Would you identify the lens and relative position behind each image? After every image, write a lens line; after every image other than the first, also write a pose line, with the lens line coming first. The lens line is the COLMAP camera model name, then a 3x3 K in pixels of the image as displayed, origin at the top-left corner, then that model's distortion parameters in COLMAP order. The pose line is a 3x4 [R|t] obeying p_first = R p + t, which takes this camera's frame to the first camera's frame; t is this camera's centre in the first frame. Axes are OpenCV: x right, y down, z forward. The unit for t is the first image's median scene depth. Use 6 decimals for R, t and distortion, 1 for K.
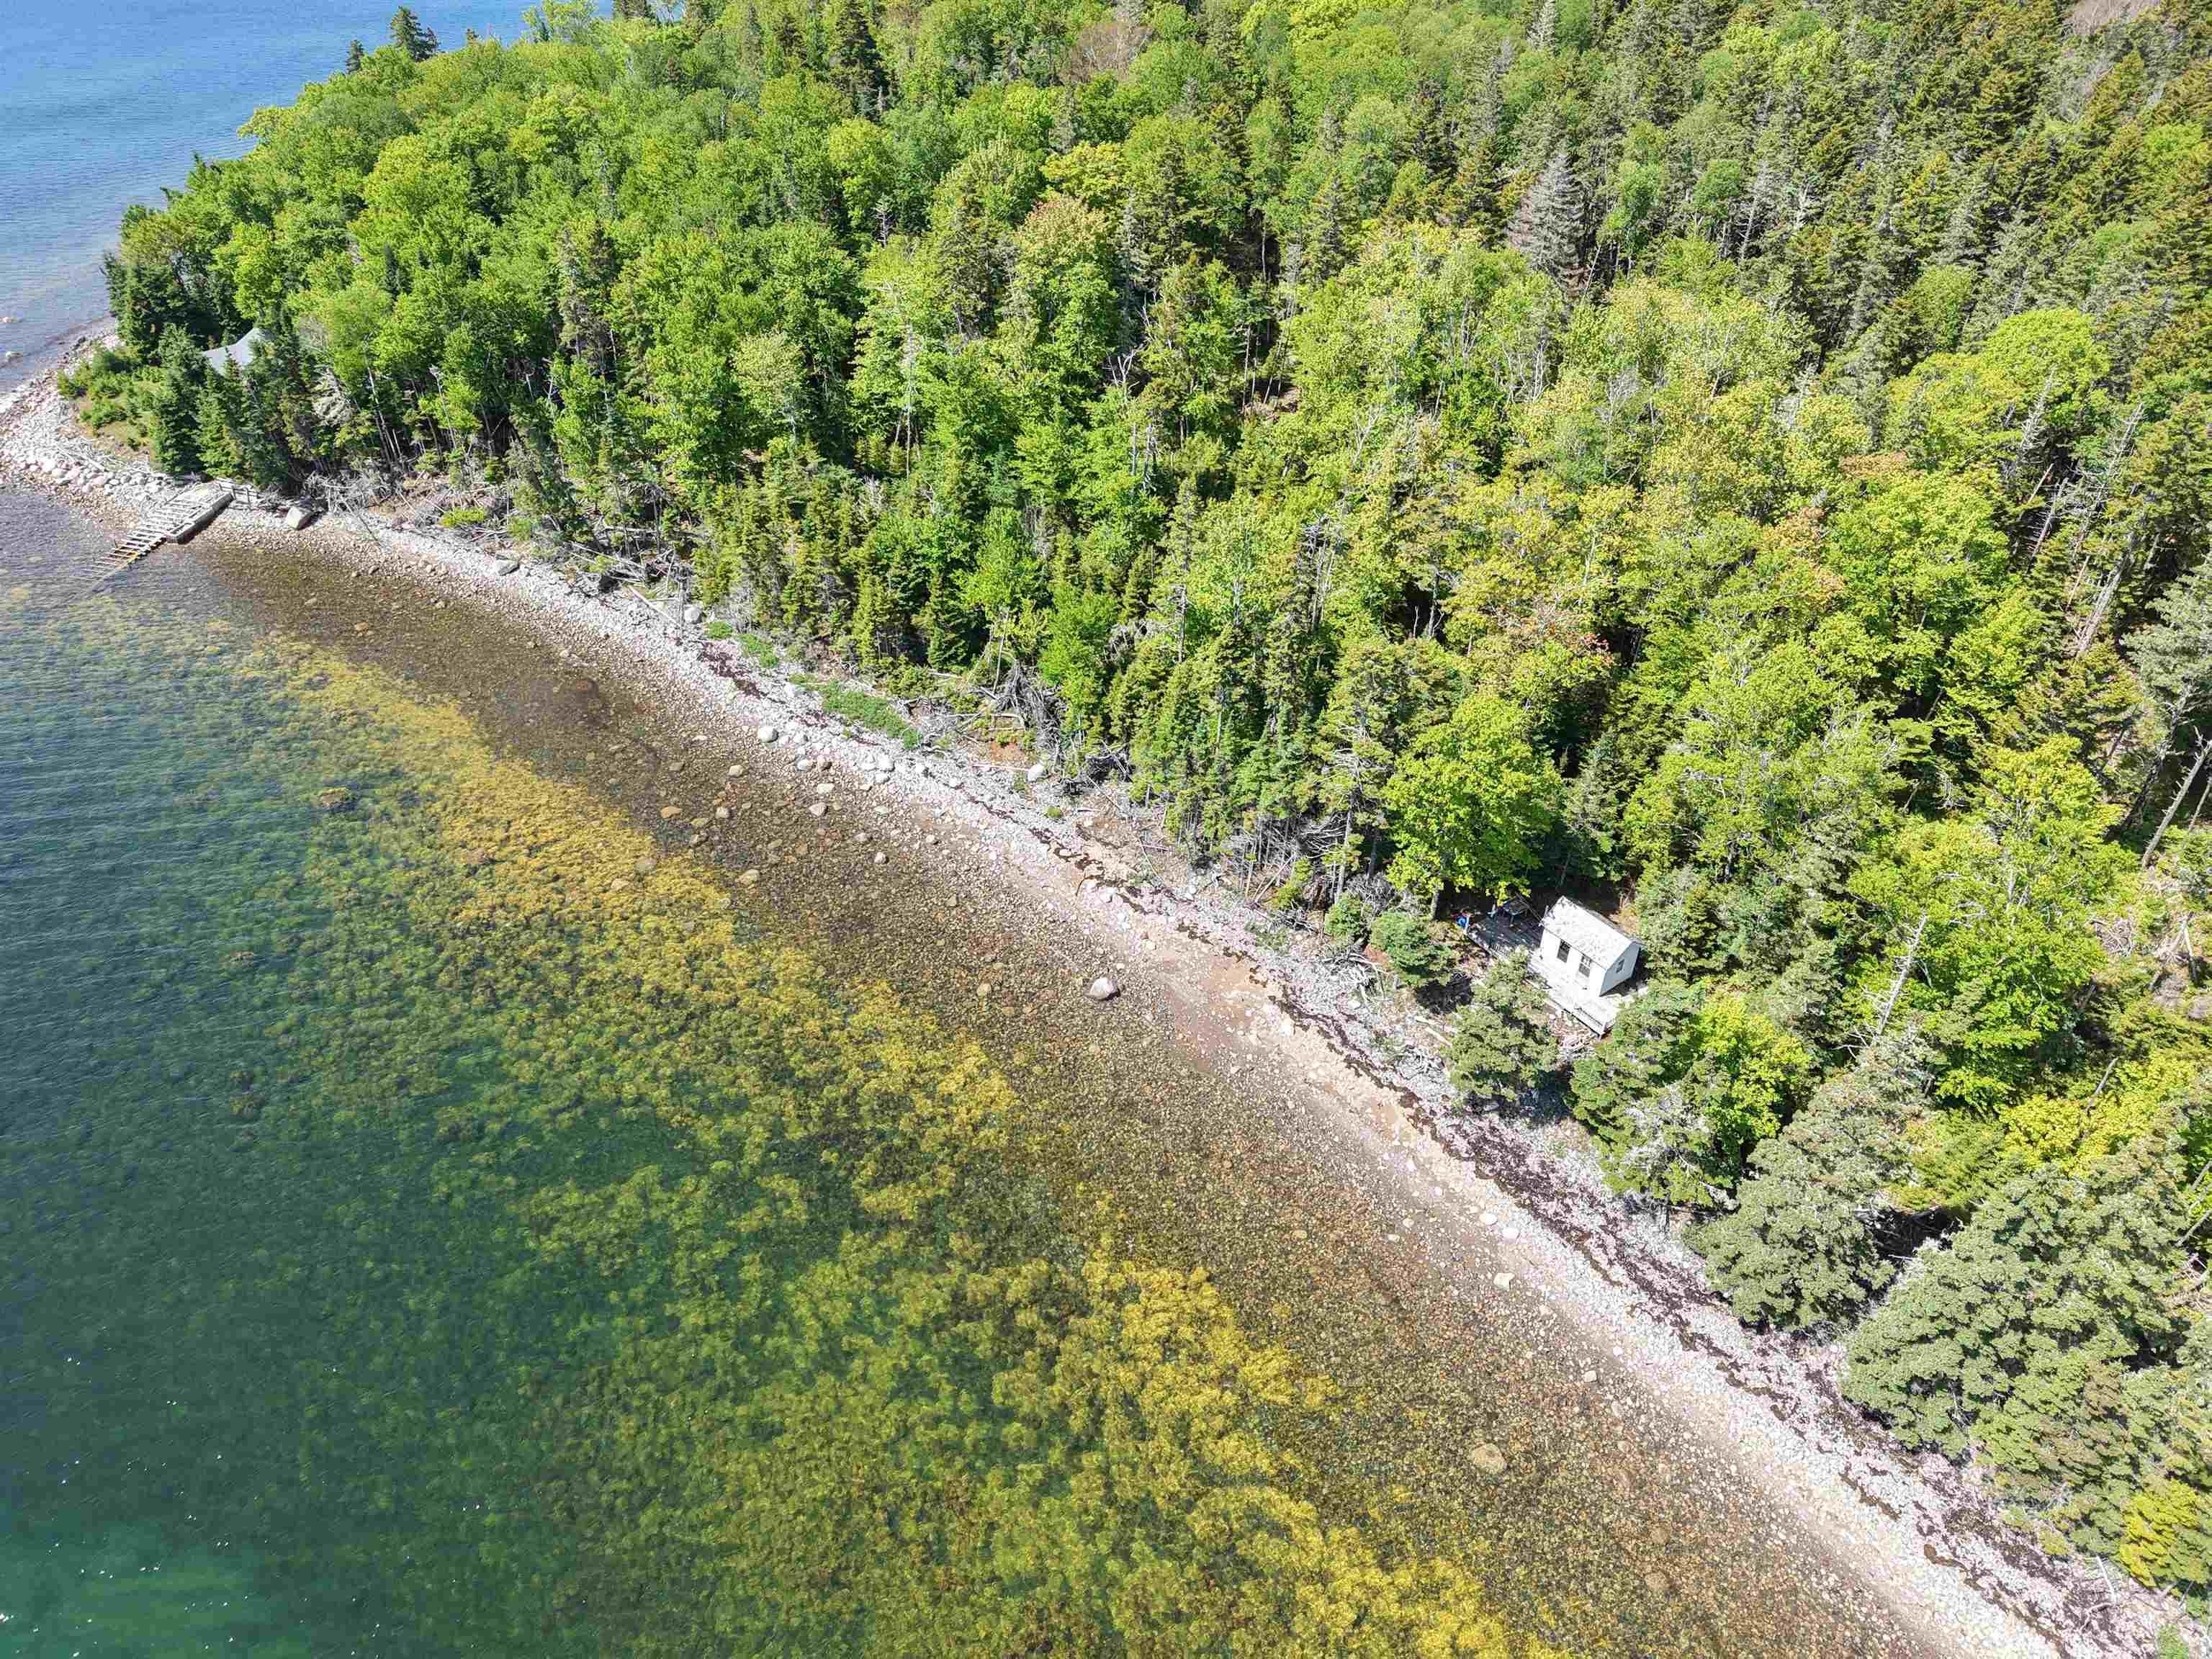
lens RADIAL K [[1499.0, 0, 1120.0], [0, 1499.0, 809.3], [0, 0, 1]] dist [0.012647, -0.012313]
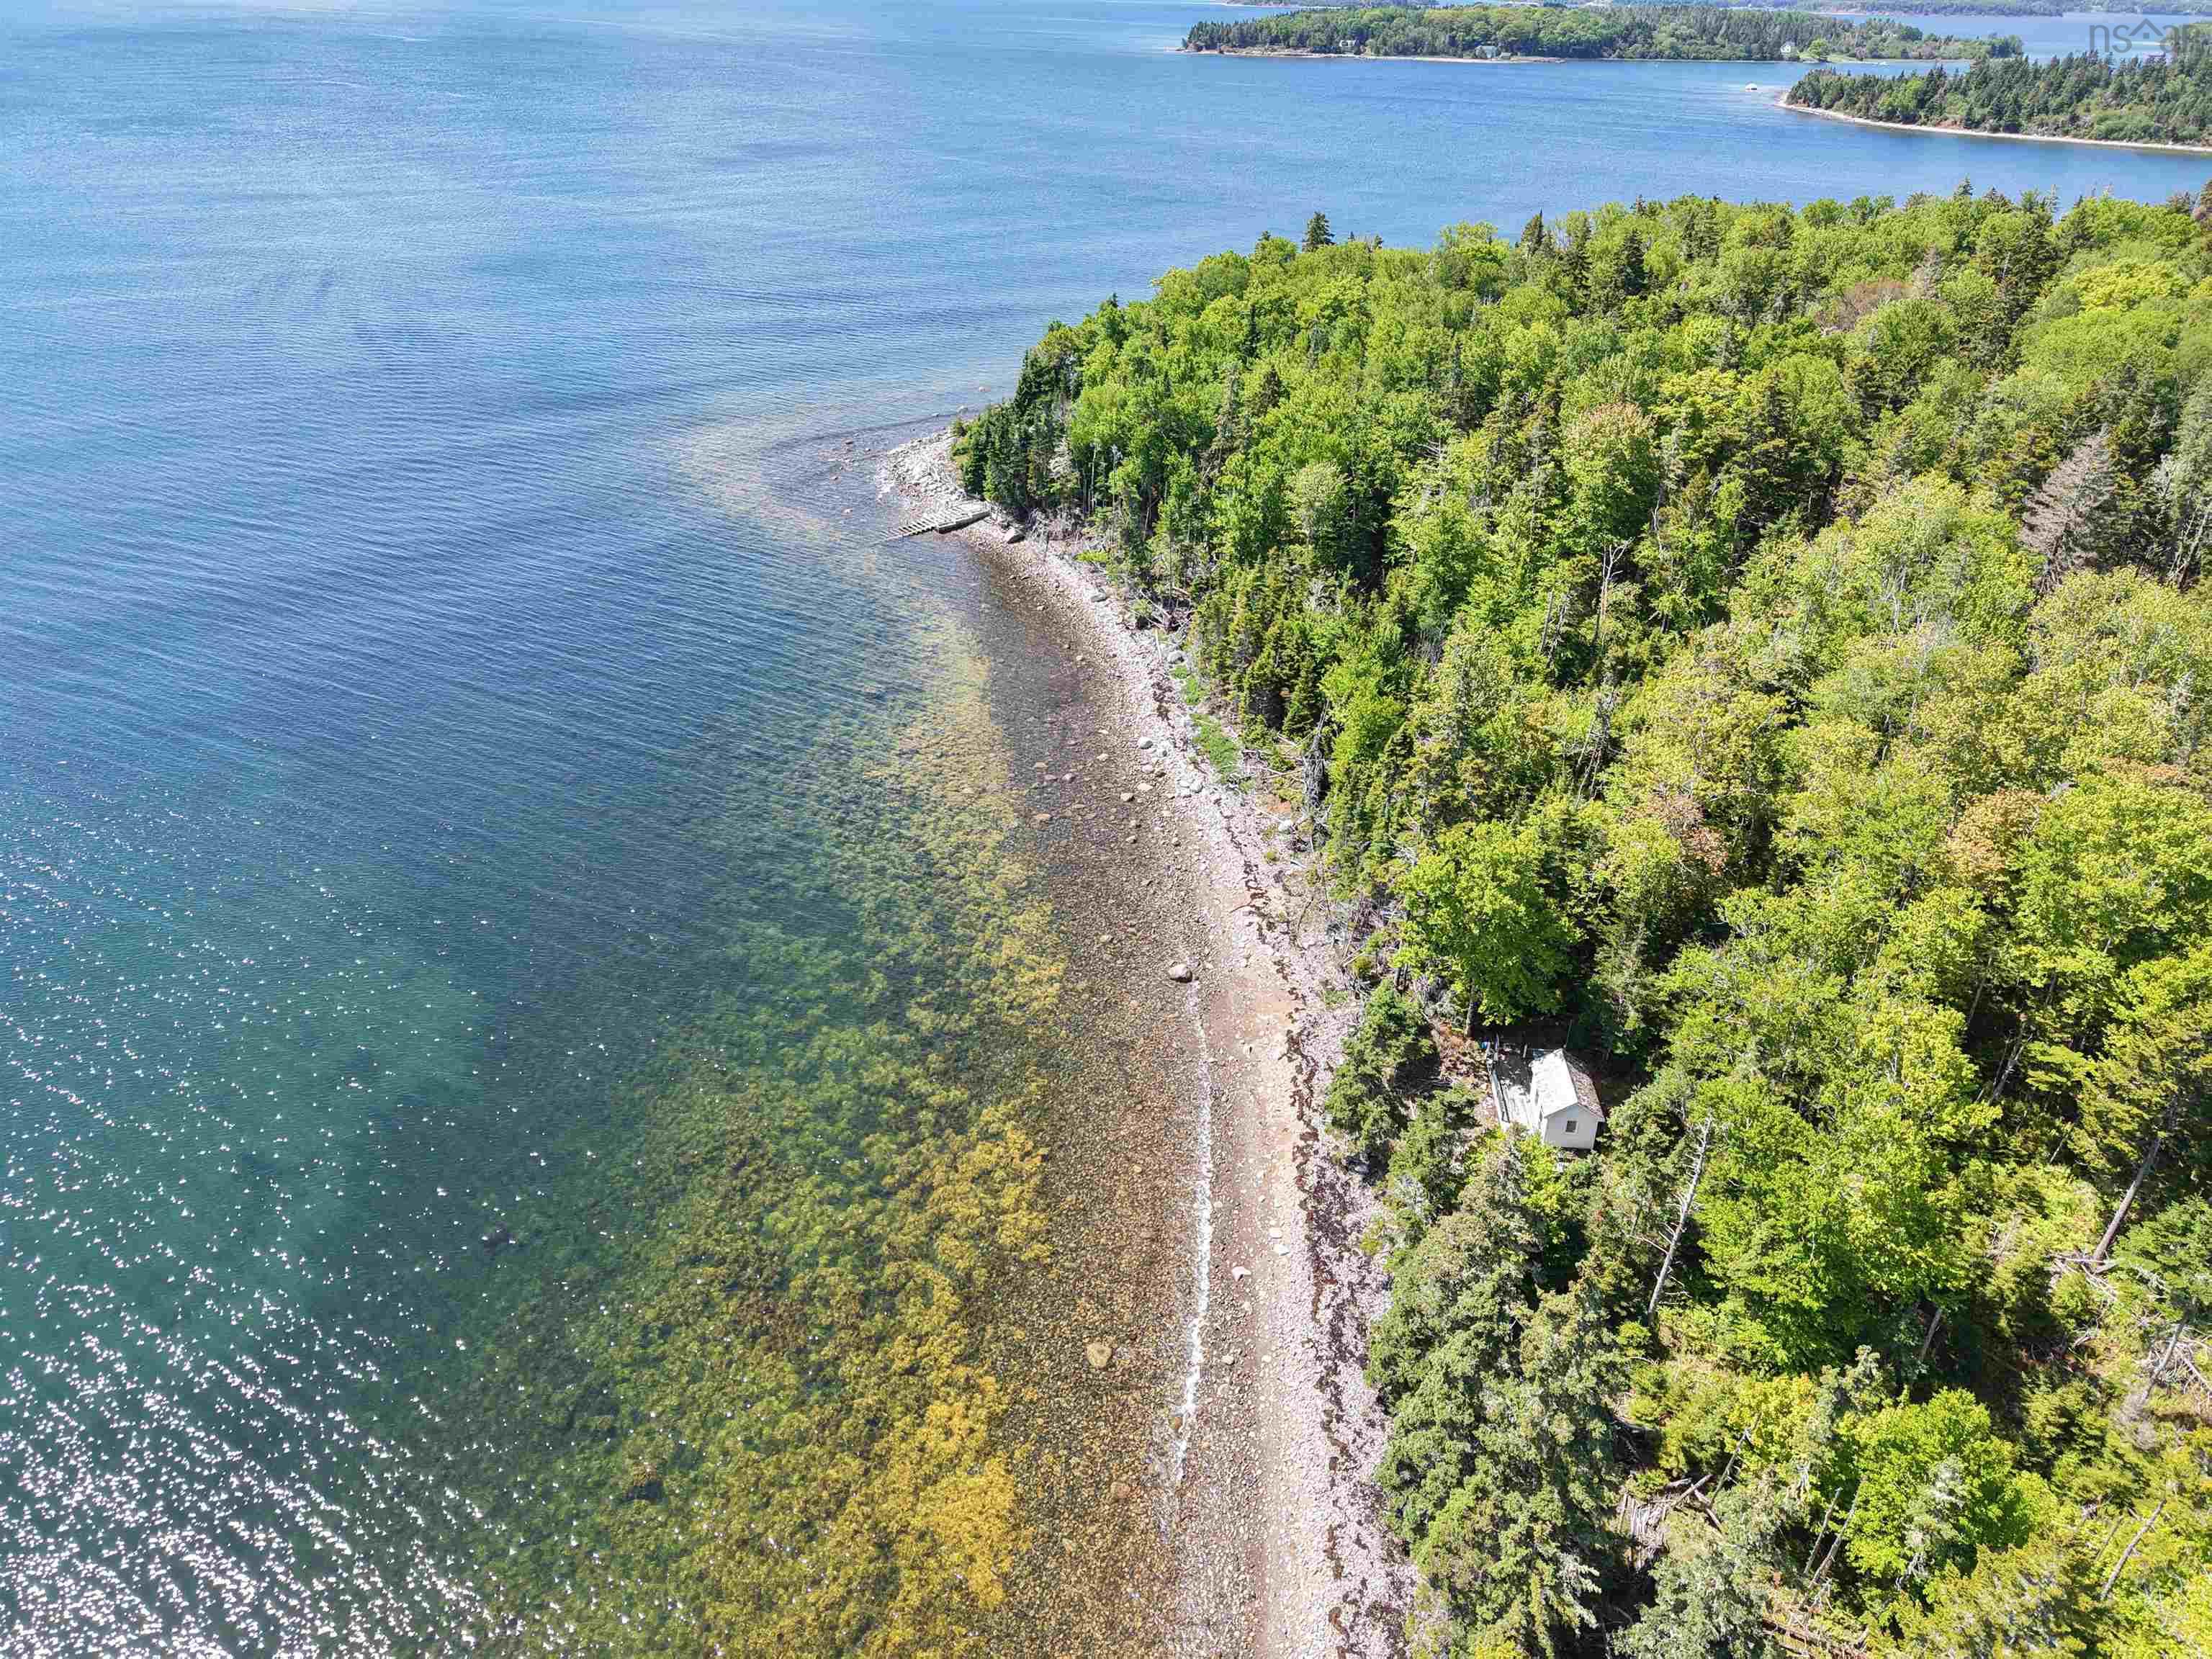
lens RADIAL K [[1499.0, 0, 1102.7], [0, 1499.0, 843.2], [0, 0, 1]] dist [0.012647, -0.012313]
pose [[0.755964, 0.320215, -0.570947, 0.556037], [-0.389362, 0.921084, 0.001054, 0.045733], [0.526228, 0.221508, 0.820986, -0.030826]]
